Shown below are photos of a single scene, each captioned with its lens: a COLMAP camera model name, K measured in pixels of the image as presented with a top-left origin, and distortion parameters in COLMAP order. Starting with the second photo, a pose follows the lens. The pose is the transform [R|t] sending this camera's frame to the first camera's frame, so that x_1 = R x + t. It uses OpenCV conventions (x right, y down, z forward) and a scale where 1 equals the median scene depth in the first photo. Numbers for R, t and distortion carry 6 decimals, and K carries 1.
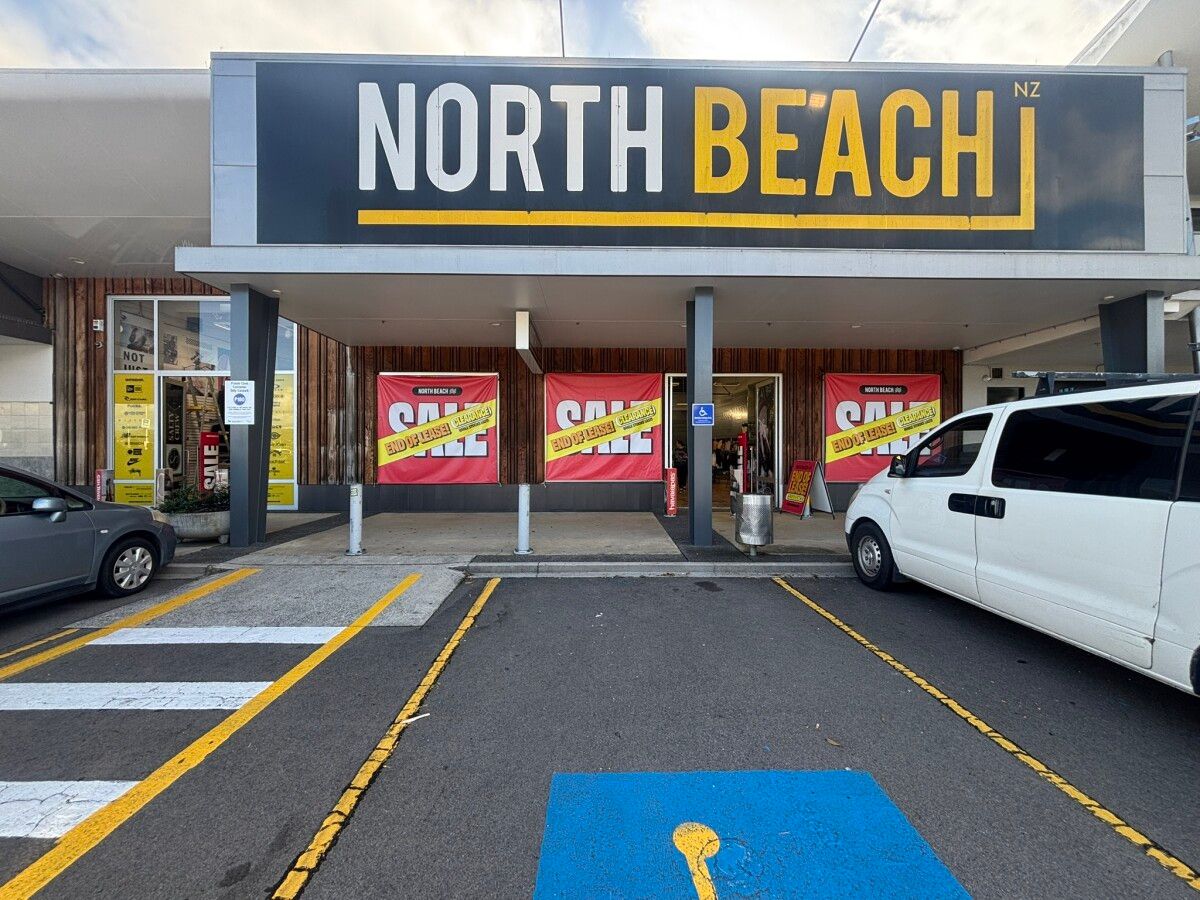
lens RADIAL K [[482.3, 0, 600.0], [0, 482.3, 450.0], [0, 0, 1]] dist [0.000150, 0.000216]
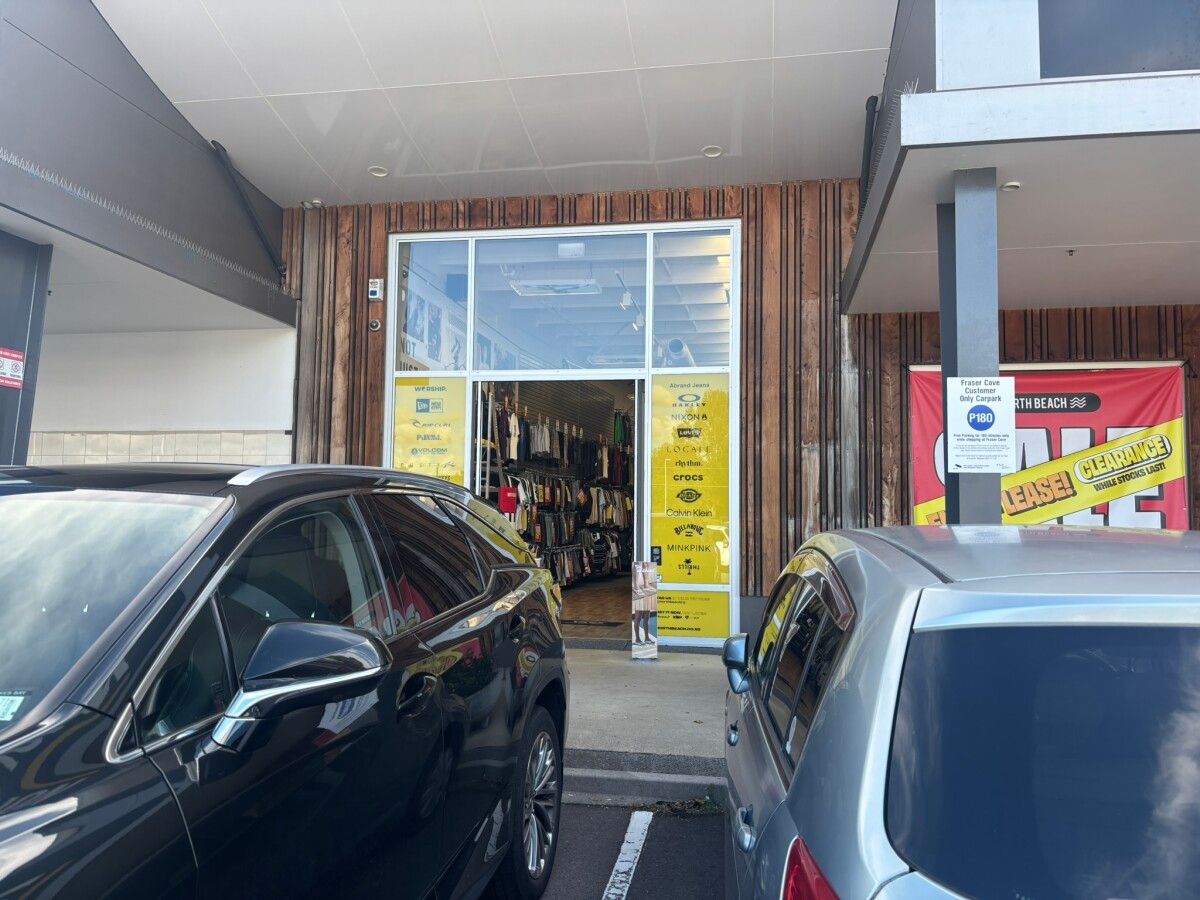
lens RADIAL K [[908.5, 0, 606.5], [0, 908.5, 453.1], [0, 0, 1]] dist [0.018310, 0.001391]
pose [[0.981855, -0.000259, -0.189634, -0.588294], [-0.014191, 0.997095, -0.074841, -0.001758], [0.189103, 0.076174, 0.978998, 0.060233]]
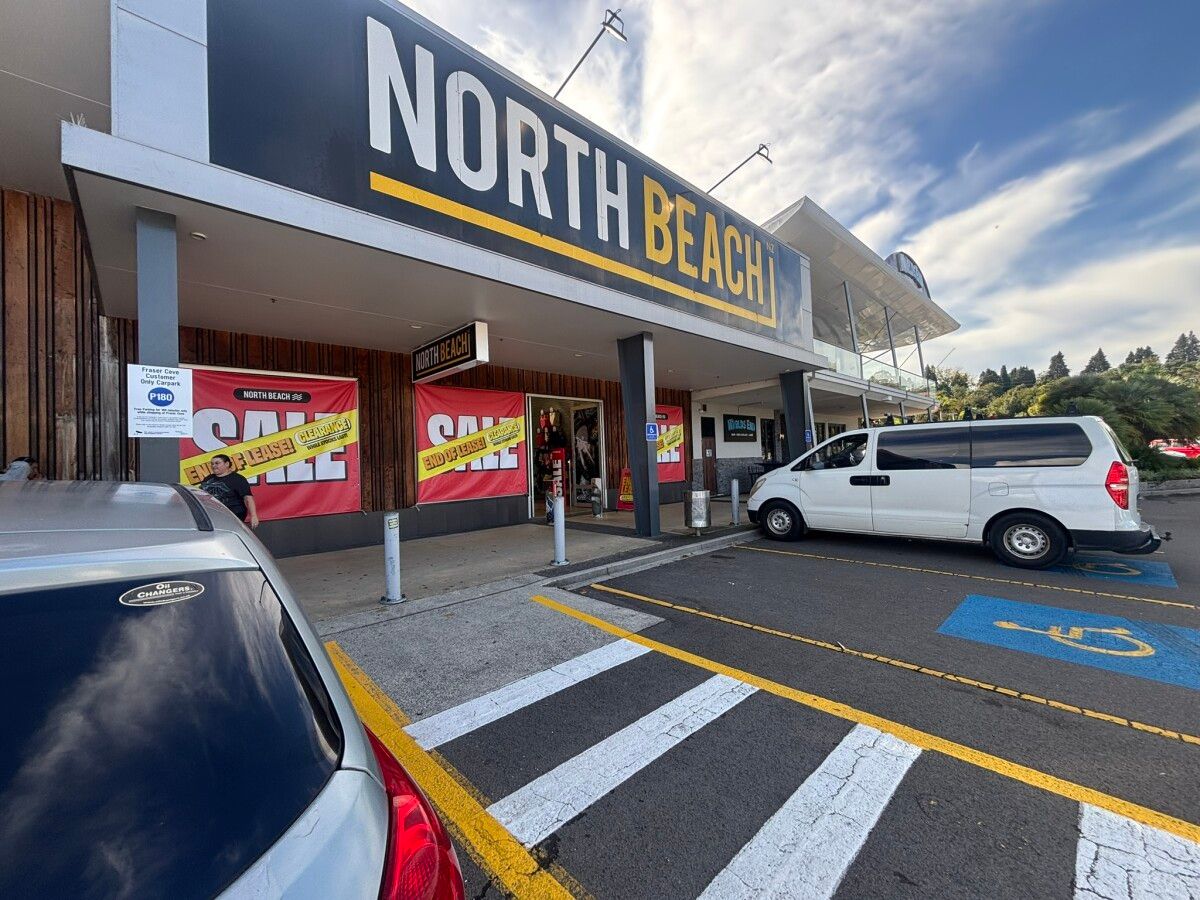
lens RADIAL K [[480.3, 0, 599.5], [0, 480.3, 452.4], [0, 0, 1]] dist [-0.000433, -0.000367]
pose [[0.736969, -0.014776, 0.675765, -0.473949], [0.036854, 0.999152, -0.018346, -0.001537], [-0.674921, 0.038425, 0.736889, 0.108631]]
